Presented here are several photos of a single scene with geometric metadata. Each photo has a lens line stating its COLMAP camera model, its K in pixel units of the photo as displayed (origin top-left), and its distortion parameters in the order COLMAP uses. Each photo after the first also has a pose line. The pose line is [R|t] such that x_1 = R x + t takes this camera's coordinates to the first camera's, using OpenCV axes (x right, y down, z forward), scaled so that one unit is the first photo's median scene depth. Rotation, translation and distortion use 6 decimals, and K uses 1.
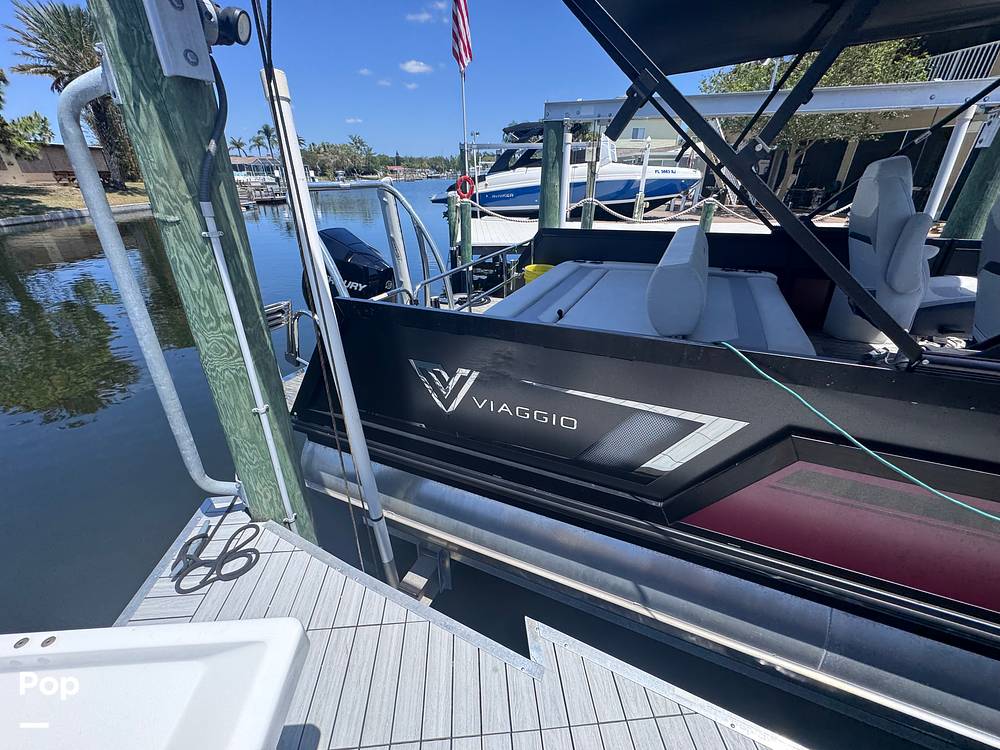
lens RADIAL K [[401.5, 0, 501.4], [0, 401.5, 372.7], [0, 0, 1]] dist [-0.003433, 0.000525]
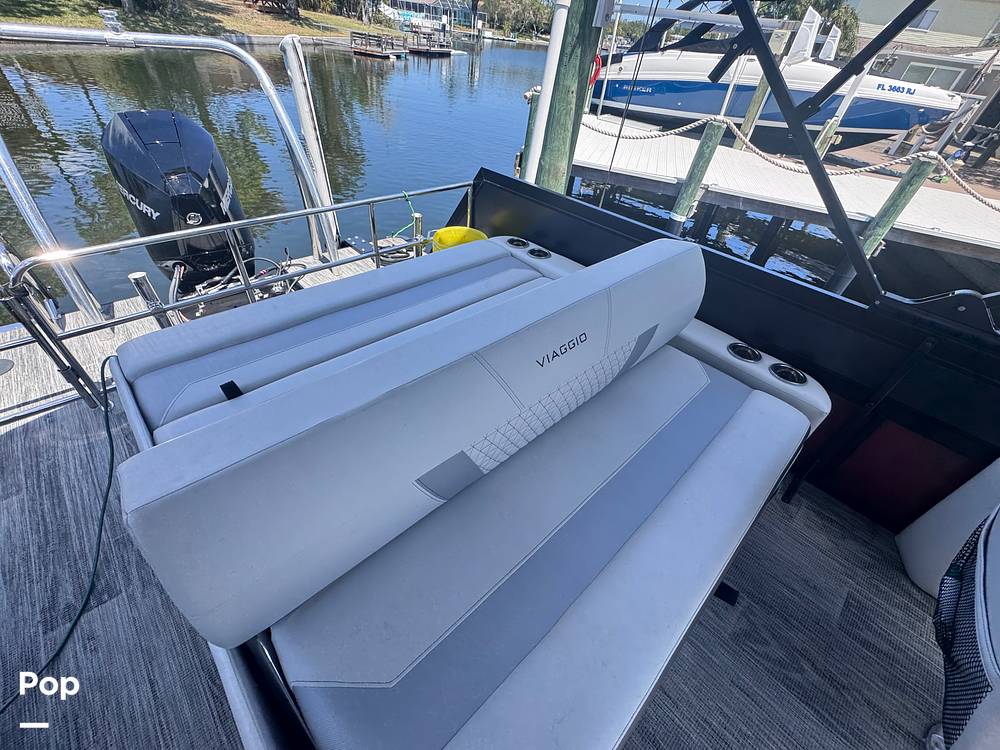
lens RADIAL K [[401.5, 0, 499.5], [0, 401.5, 374.1], [0, 0, 1]] dist [-0.003433, 0.000525]
pose [[0.917740, 0.325817, -0.227148, 0.112945], [-0.264246, 0.927835, 0.263241, -0.074231], [0.296524, -0.181564, 0.937608, 0.121642]]
